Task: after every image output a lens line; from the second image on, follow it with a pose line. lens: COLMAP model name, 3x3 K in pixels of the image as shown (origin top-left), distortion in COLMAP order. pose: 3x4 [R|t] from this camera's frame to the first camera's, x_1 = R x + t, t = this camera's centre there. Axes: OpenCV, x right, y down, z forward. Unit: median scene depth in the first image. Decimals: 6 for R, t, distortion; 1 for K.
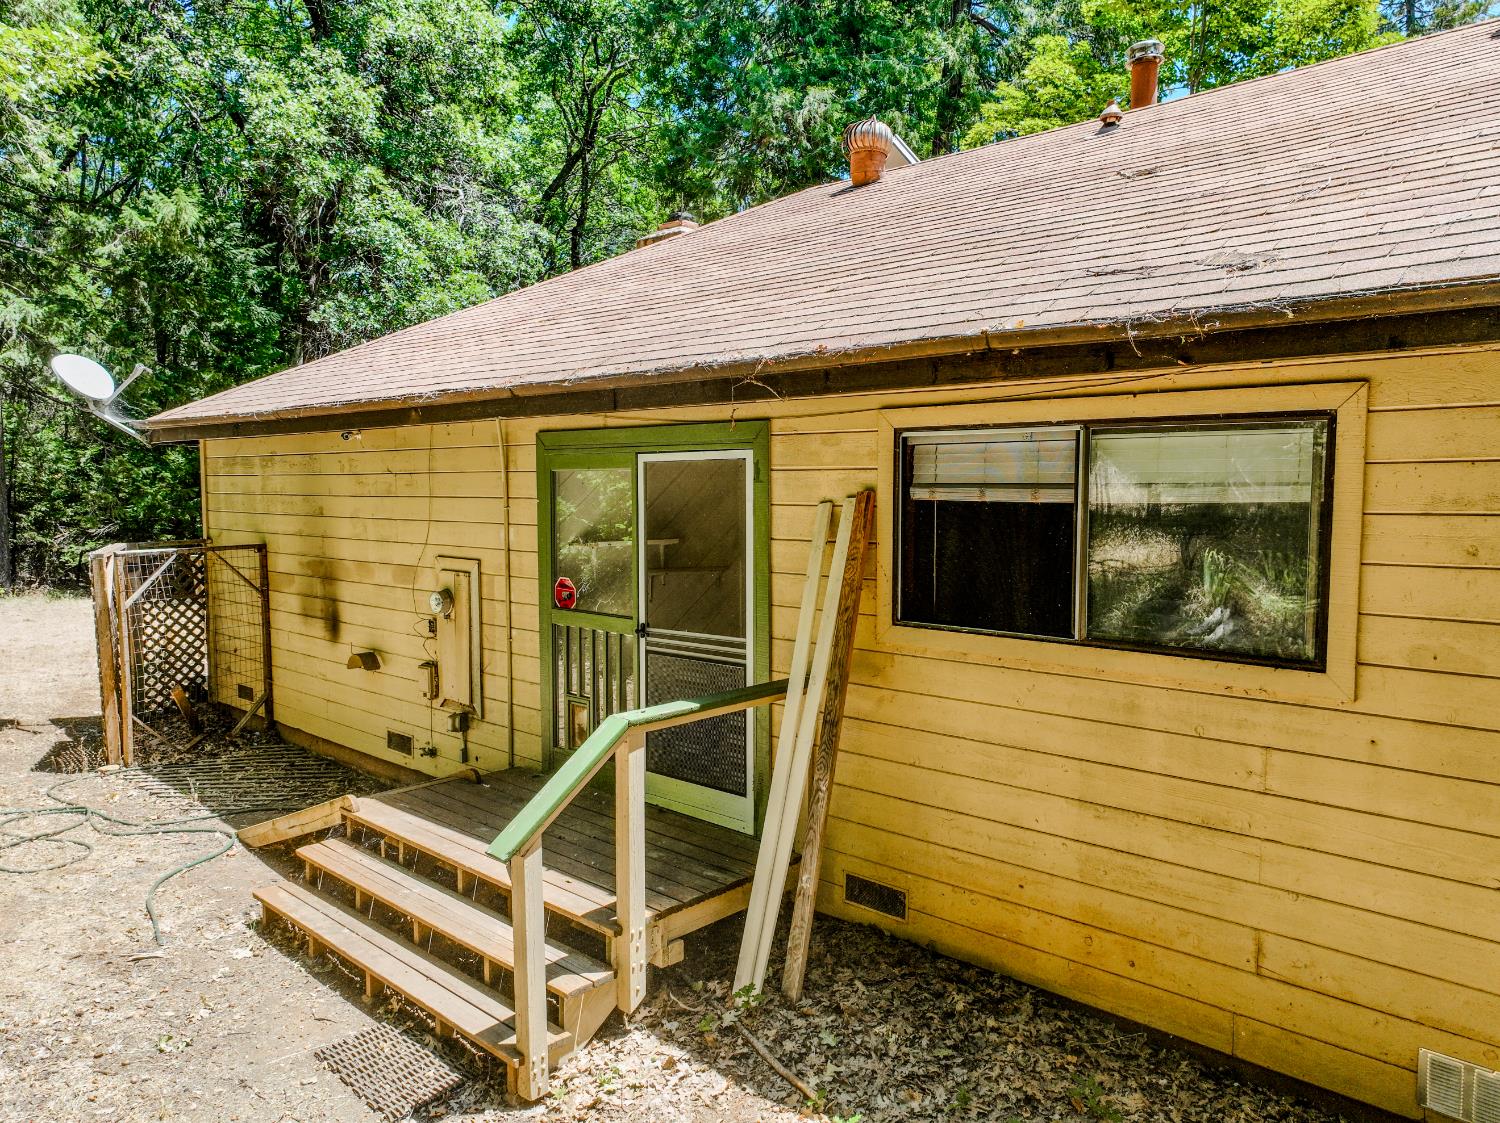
lens RADIAL K [[1051.5, 0, 747.0], [0, 1051.5, 560.2], [0, 0, 1]] dist [-0.004019, 0.016364]
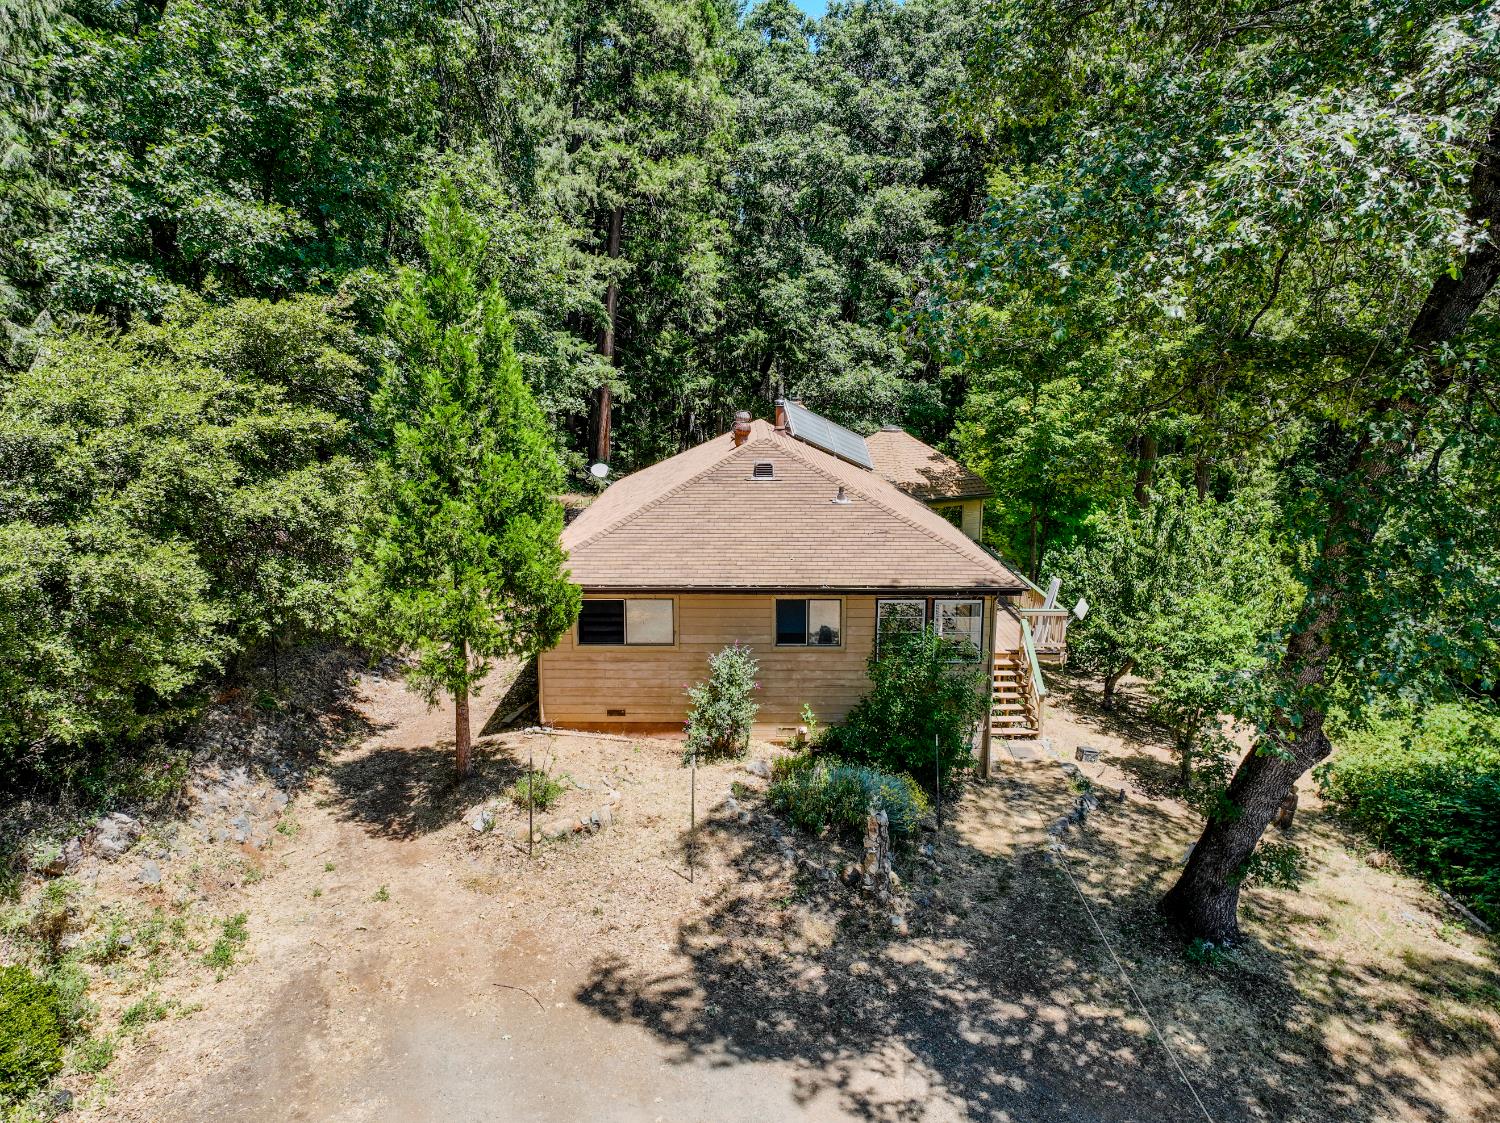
lens RADIAL K [[1051.5, 0, 747.0], [0, 1051.5, 560.2], [0, 0, 1]] dist [-0.004019, 0.016364]
pose [[0.674066, 0.138894, -0.725496, 1.058222], [-0.054569, 0.988843, 0.138610, -0.184782], [0.736653, -0.053843, 0.674124, -0.468698]]
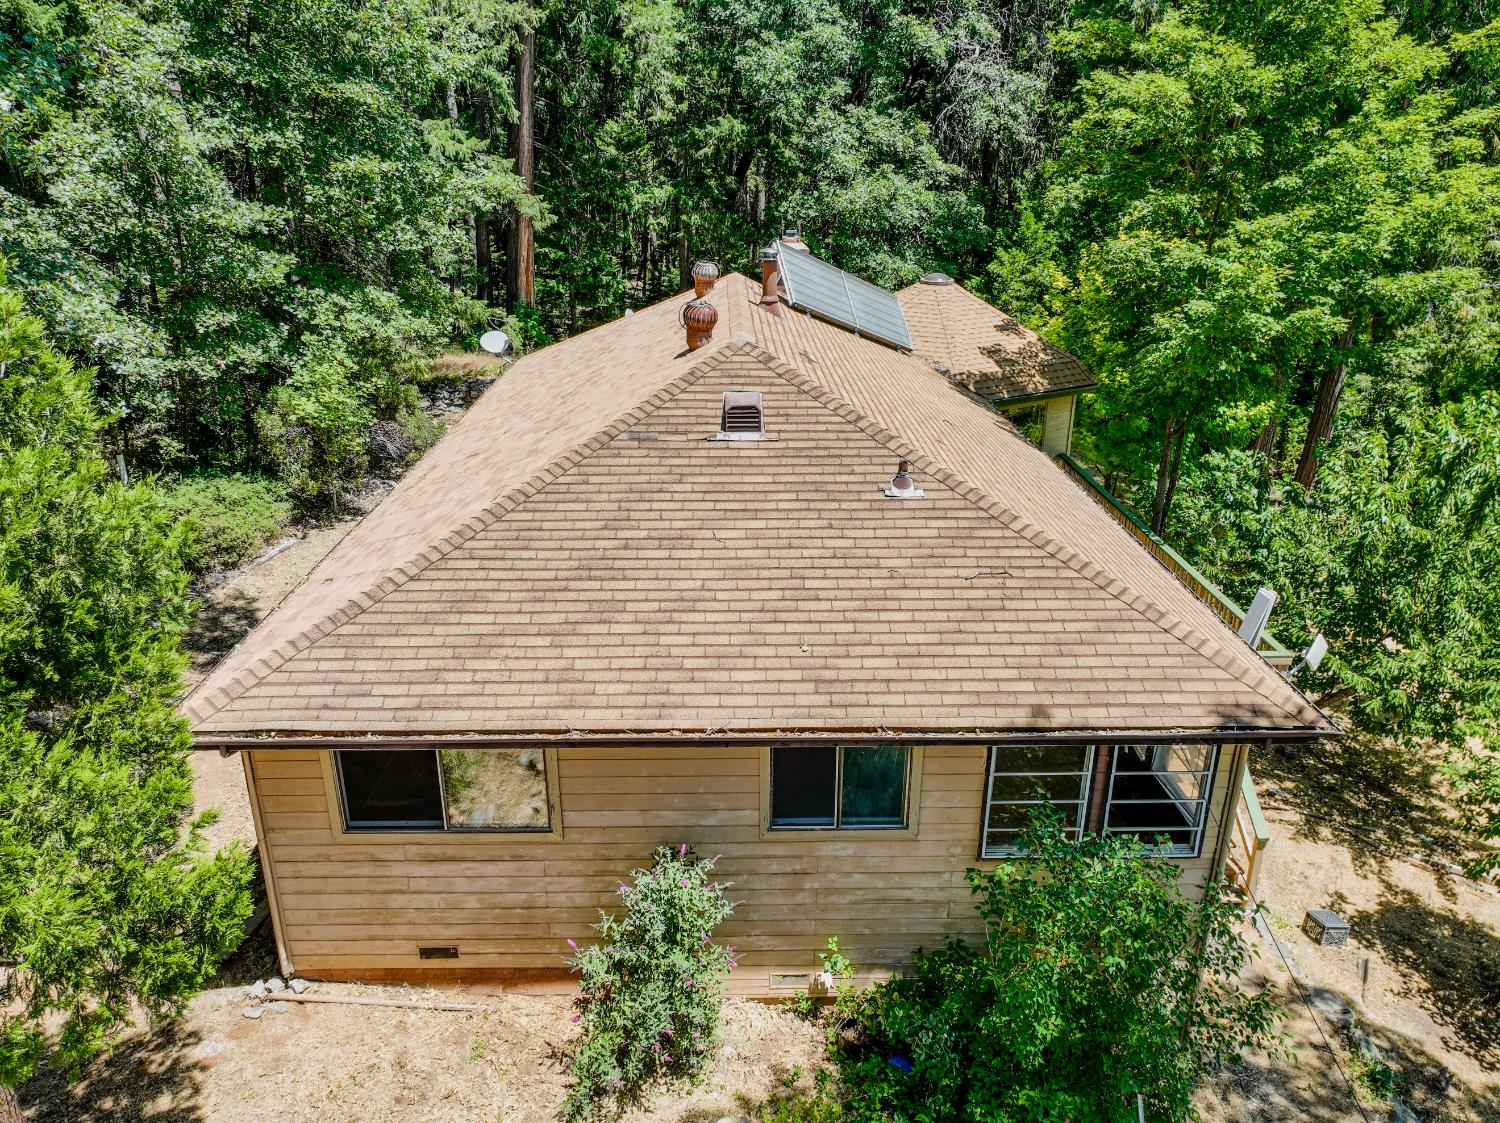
lens RADIAL K [[1051.5, 0, 747.0], [0, 1051.5, 560.2], [0, 0, 1]] dist [-0.004019, 0.016364]
pose [[0.689855, 0.263250, -0.674389, 0.671991], [-0.055103, 0.947934, 0.313663, -0.224180], [0.721848, -0.179221, 0.668443, -0.107617]]
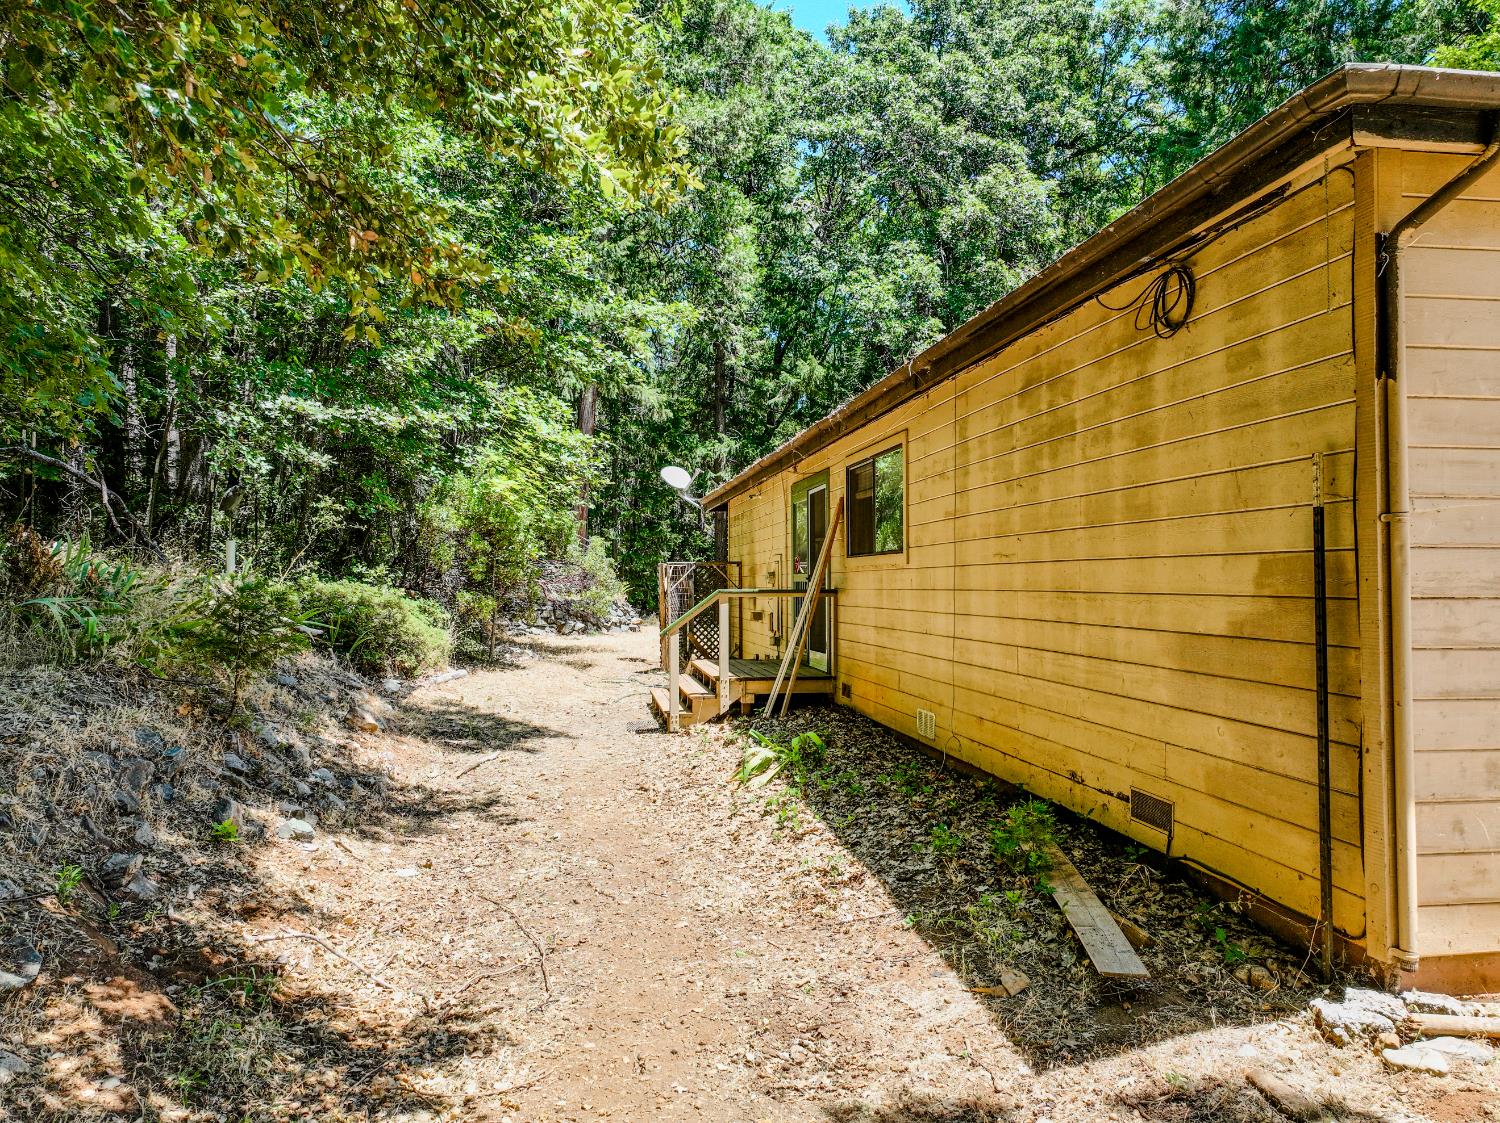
lens RADIAL K [[1051.9, 0, 750.0], [0, 1051.9, 561.5], [0, 0, 1]] dist [-0.005075, -0.001514]
pose [[0.787288, -0.014991, -0.616403, 0.289284], [-0.043658, 0.995840, -0.079980, 0.055422], [0.615038, 0.089878, 0.783358, -0.175582]]
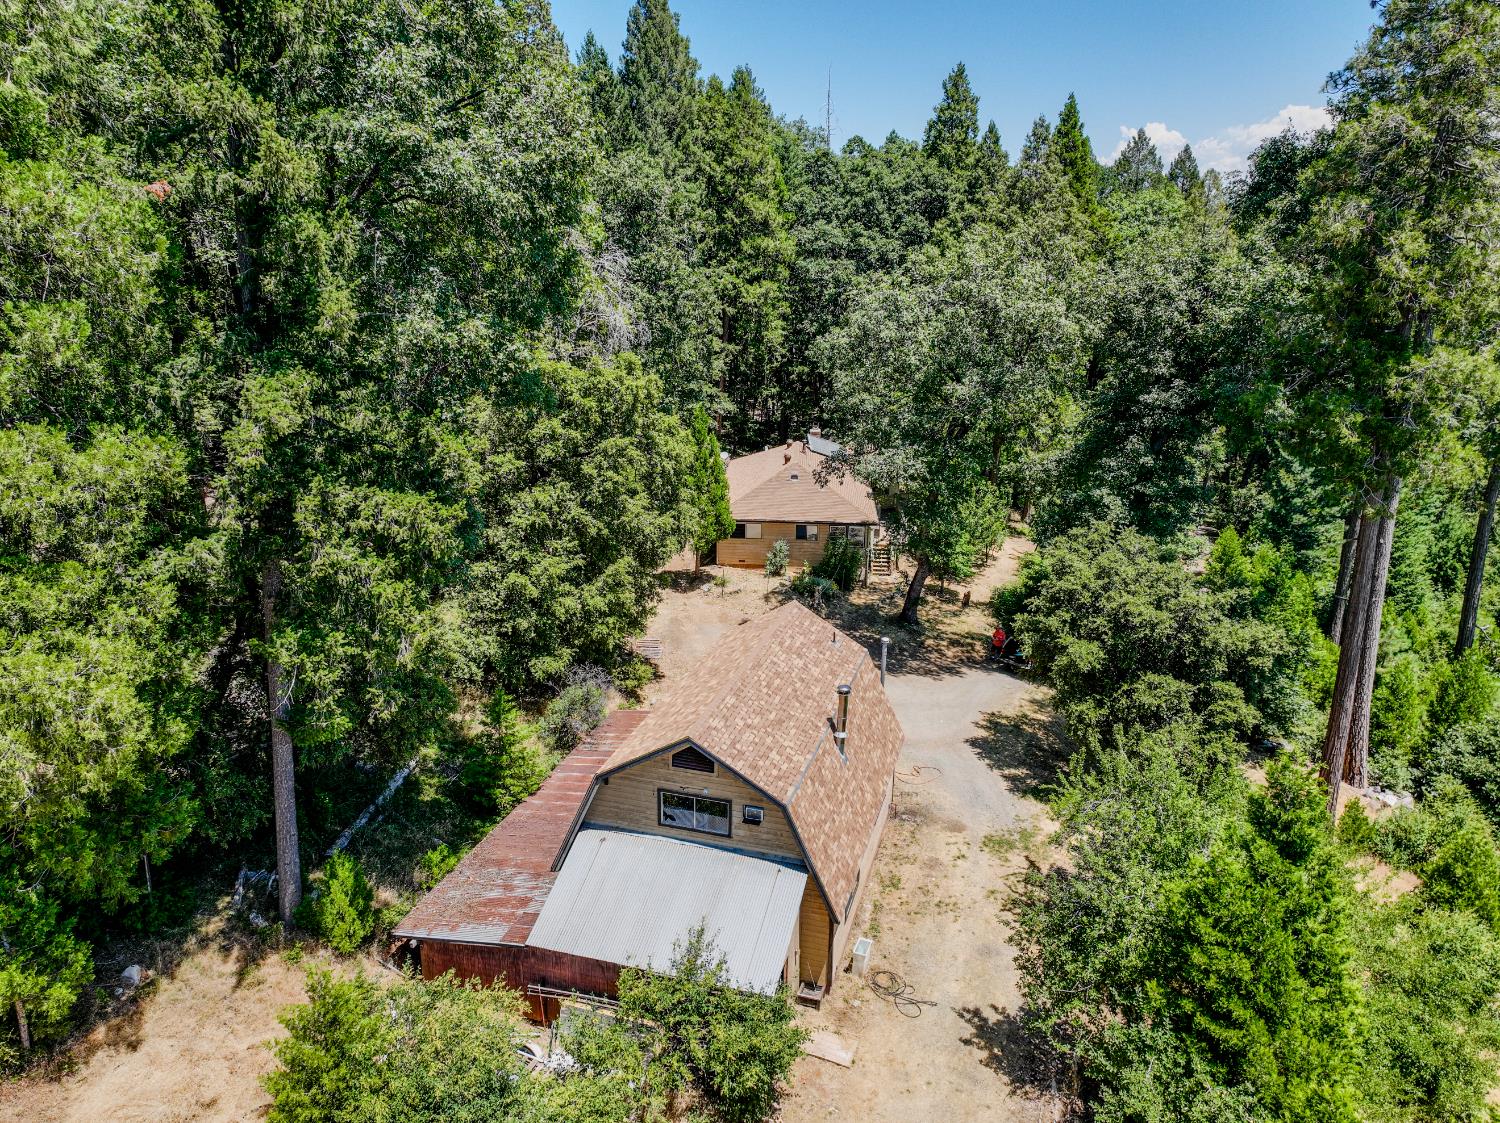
lens RADIAL K [[1051.5, 0, 747.0], [0, 1051.5, 560.2], [0, 0, 1]] dist [-0.004019, 0.016364]
pose [[0.624280, 0.231818, -0.746013, 2.417681], [-0.064786, 0.967030, 0.246283, -0.607786], [0.778510, -0.105419, 0.618716, -1.653606]]
